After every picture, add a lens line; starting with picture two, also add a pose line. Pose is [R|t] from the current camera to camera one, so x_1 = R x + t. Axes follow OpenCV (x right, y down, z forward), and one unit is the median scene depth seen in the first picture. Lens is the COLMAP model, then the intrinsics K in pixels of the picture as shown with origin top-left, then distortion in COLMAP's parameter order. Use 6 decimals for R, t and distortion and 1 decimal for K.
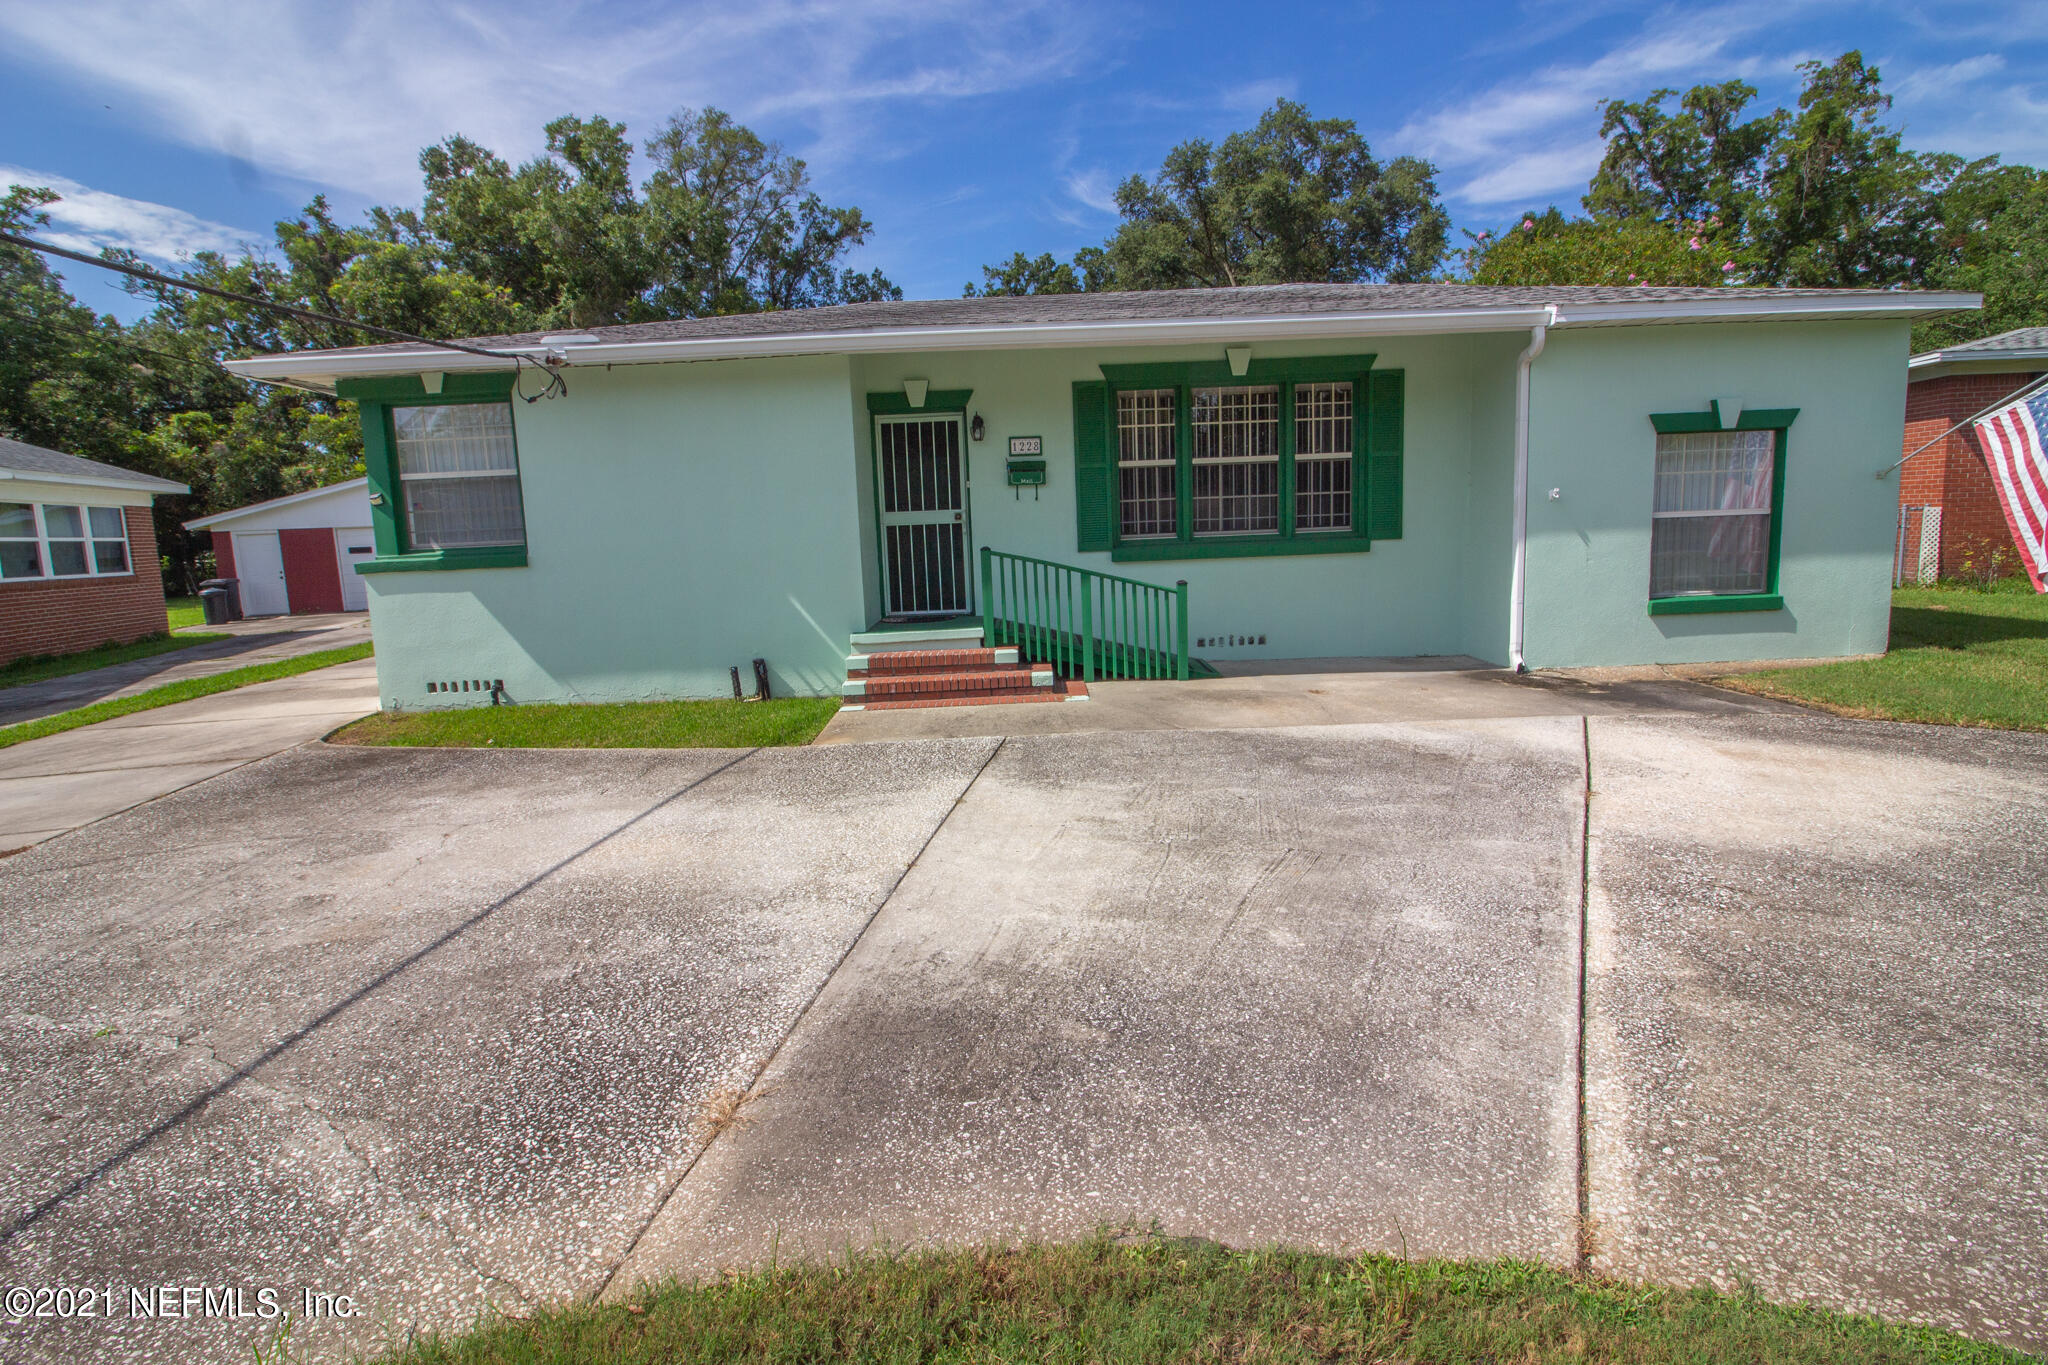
lens RADIAL K [[947.9, 0, 1023.4], [0, 947.9, 680.4], [0, 0, 1]] dist [-0.007320, -0.008975]
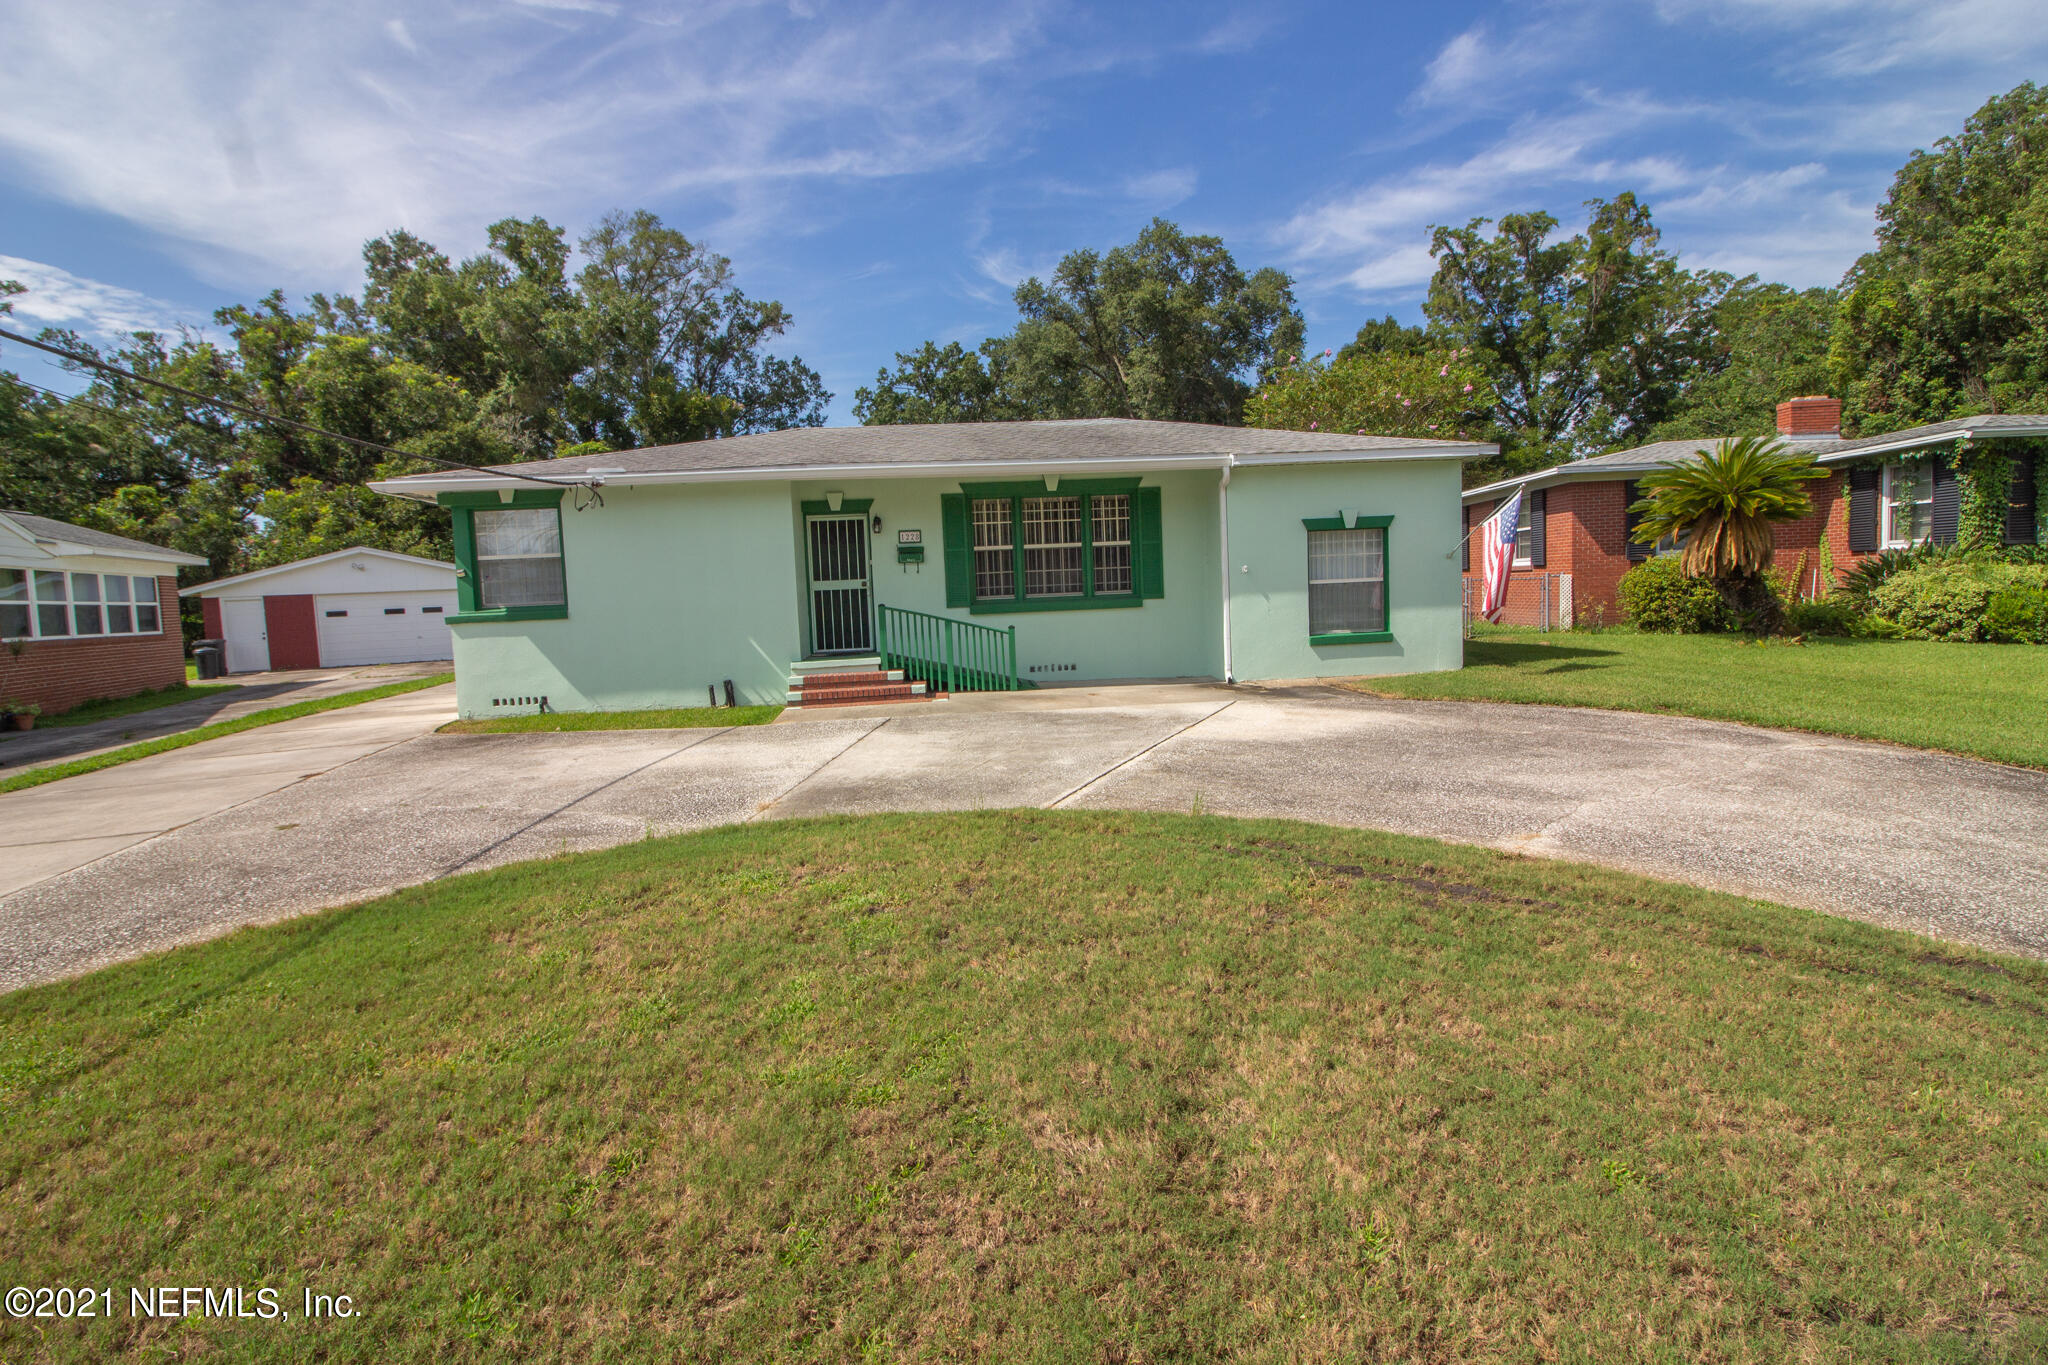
lens RADIAL K [[947.9, 0, 1016.9], [0, 947.9, 695.7], [0, 0, 1]] dist [-0.007320, -0.008975]
pose [[0.996905, -0.011219, 0.077808, 0.011038], [0.015258, 0.998556, -0.051517, 0.016924], [-0.077118, 0.052545, 0.995636, -0.101314]]
